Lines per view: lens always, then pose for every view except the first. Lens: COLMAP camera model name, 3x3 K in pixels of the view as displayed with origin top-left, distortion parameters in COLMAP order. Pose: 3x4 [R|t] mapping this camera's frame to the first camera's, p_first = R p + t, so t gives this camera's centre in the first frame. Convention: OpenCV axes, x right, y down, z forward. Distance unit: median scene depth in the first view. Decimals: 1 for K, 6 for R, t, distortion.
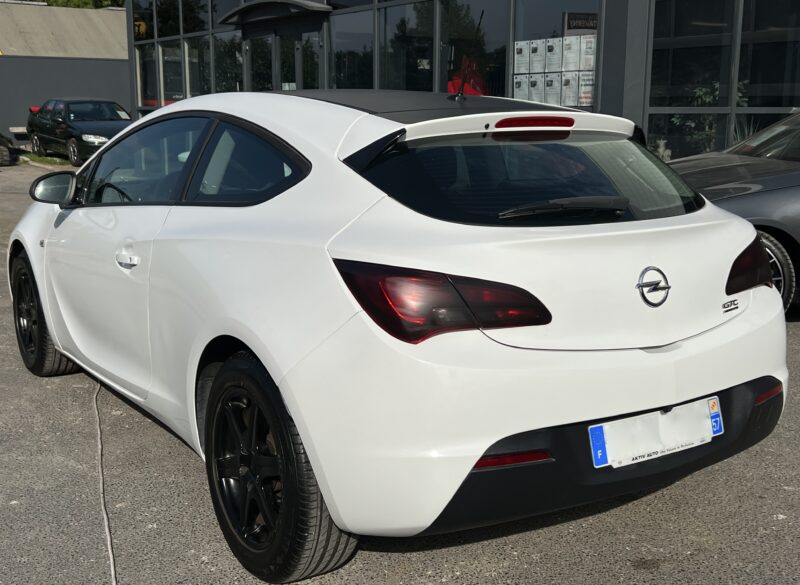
lens RADIAL K [[912.2, 0, 399.7], [0, 912.2, 293.4], [0, 0, 1]] dist [0.060039, 0.000000]
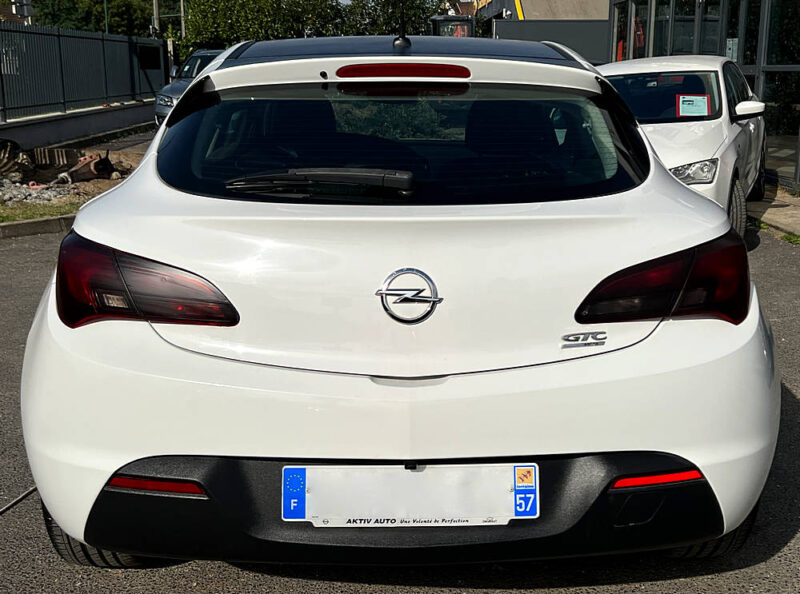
lens RADIAL K [[939.3, 0, 399.1], [0, 939.3, 293.4], [0, 0, 1]] dist [0.064887, 0.000000]
pose [[0.862794, 0.117136, -0.491799, 0.137551], [-0.101162, 0.993115, 0.059064, -0.011430], [0.495331, -0.001209, 0.868703, 0.074754]]
